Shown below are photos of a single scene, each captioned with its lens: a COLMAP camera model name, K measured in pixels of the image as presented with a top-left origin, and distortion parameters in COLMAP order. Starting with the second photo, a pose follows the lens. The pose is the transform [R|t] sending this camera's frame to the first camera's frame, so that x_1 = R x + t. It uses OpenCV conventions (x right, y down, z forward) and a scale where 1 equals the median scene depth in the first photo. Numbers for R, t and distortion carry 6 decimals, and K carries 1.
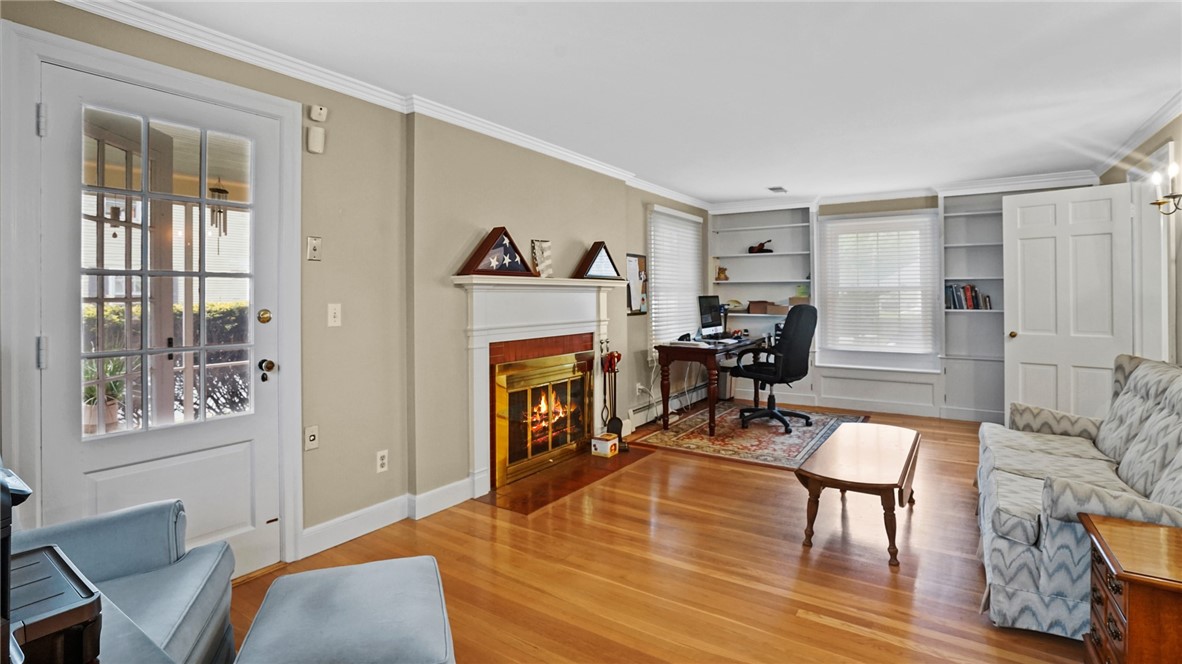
lens RADIAL K [[566.2, 0, 587.1], [0, 566.2, 294.2], [0, 0, 1]] dist [-0.001545, 0.000046]
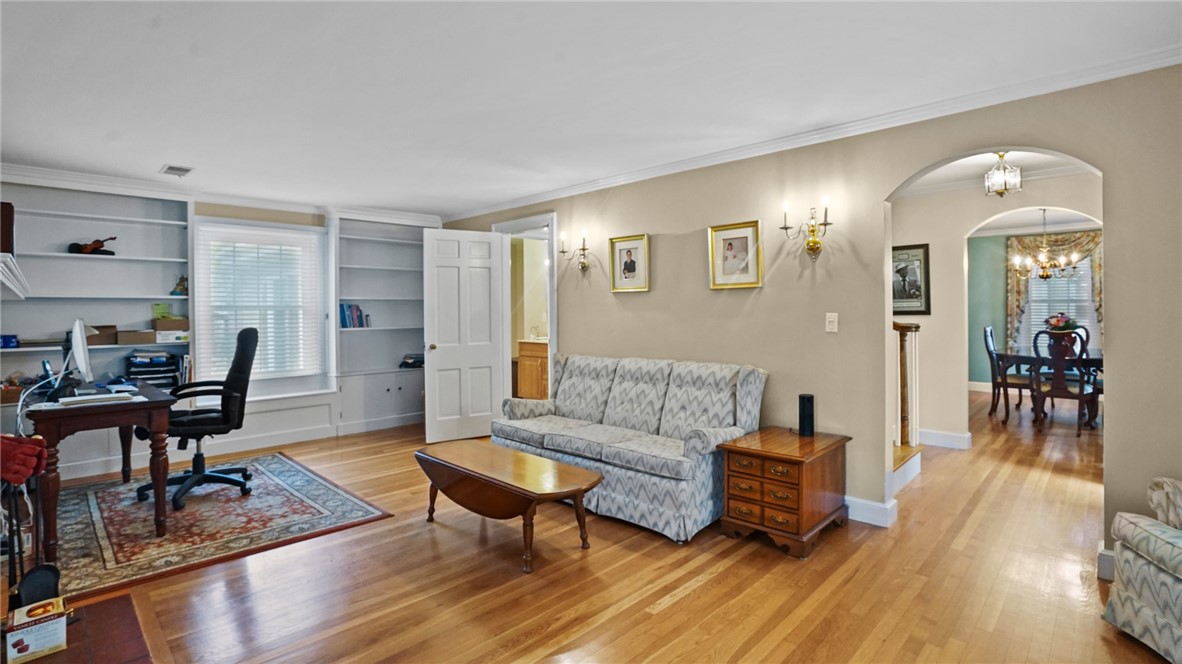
lens RADIAL K [[564.0, 0, 592.2], [0, 564.0, 309.7], [0, 0, 1]] dist [-0.051403, -0.000127]
pose [[0.183893, 0.002361, 0.982943, -0.272487], [0.007798, 0.999962, -0.003861, 0.000611], [-0.982915, 0.008375, 0.183868, 0.371910]]
